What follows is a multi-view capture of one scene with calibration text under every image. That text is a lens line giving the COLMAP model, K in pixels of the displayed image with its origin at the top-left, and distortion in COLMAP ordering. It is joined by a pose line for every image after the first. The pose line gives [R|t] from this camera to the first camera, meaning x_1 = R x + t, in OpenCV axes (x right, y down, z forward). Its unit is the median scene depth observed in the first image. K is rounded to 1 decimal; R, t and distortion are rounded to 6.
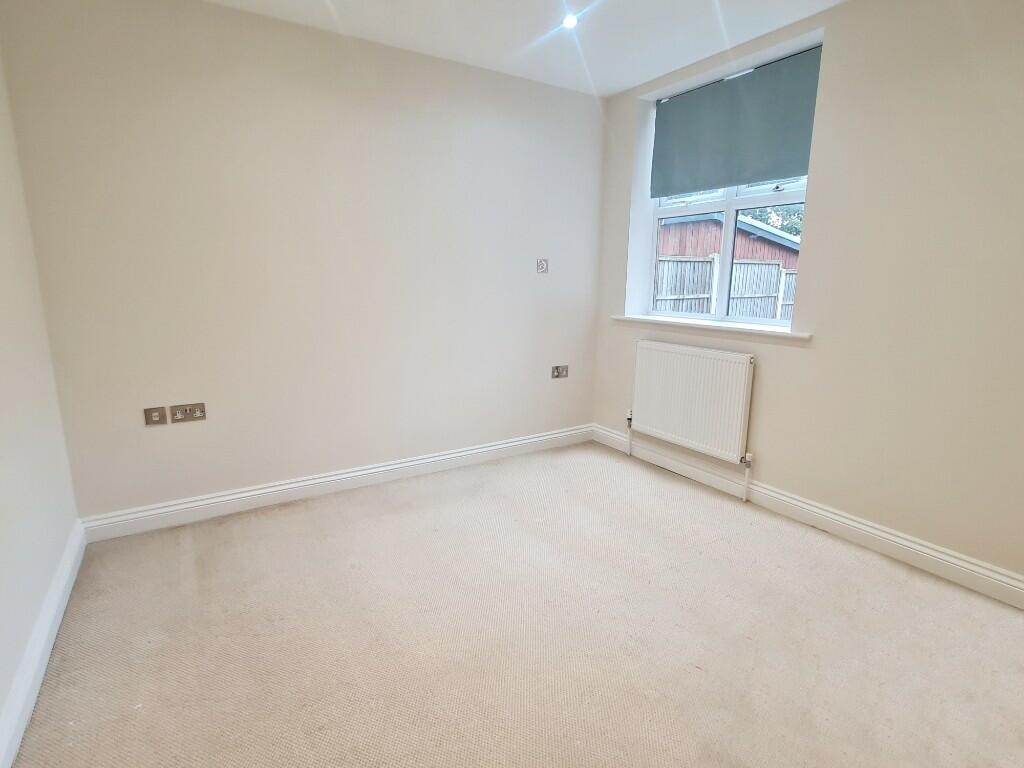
lens RADIAL K [[527.5, 0, 522.4], [0, 527.5, 378.8], [0, 0, 1]] dist [-0.006789, 0.001516]
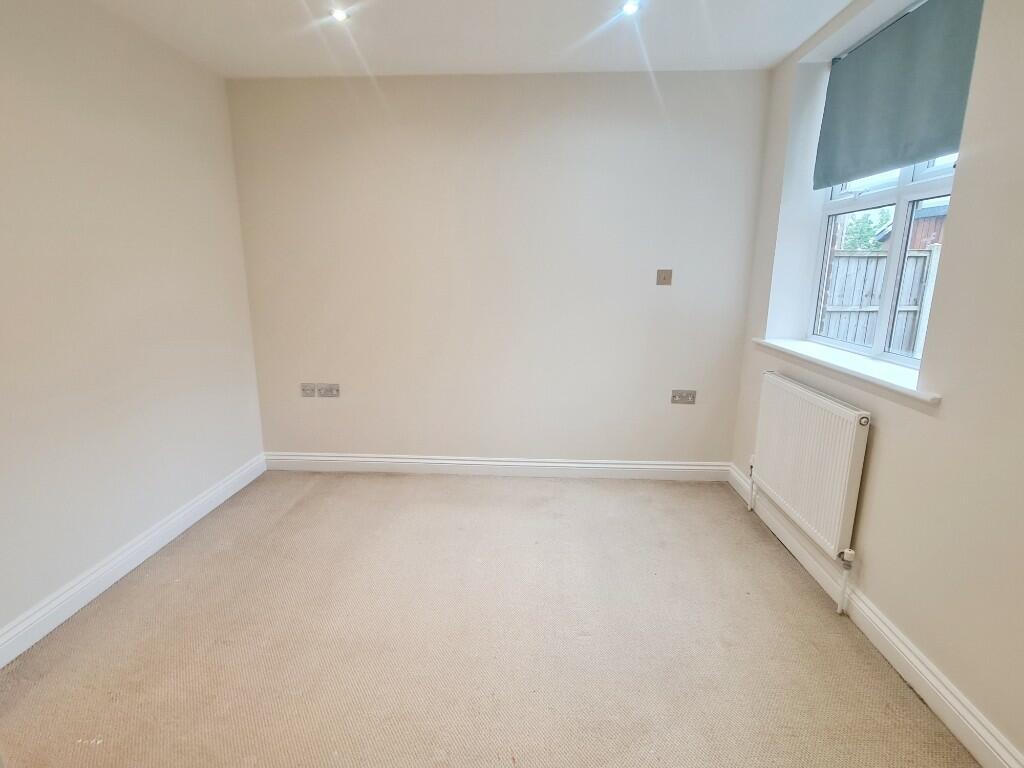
lens RADIAL K [[527.5, 0, 517.8], [0, 527.5, 382.7], [0, 0, 1]] dist [-0.006789, 0.001516]
pose [[0.811708, 0.124101, -0.570726, 0.418590], [-0.110460, 0.992149, 0.058636, -0.070356], [0.573523, 0.015447, 0.819044, 0.148237]]
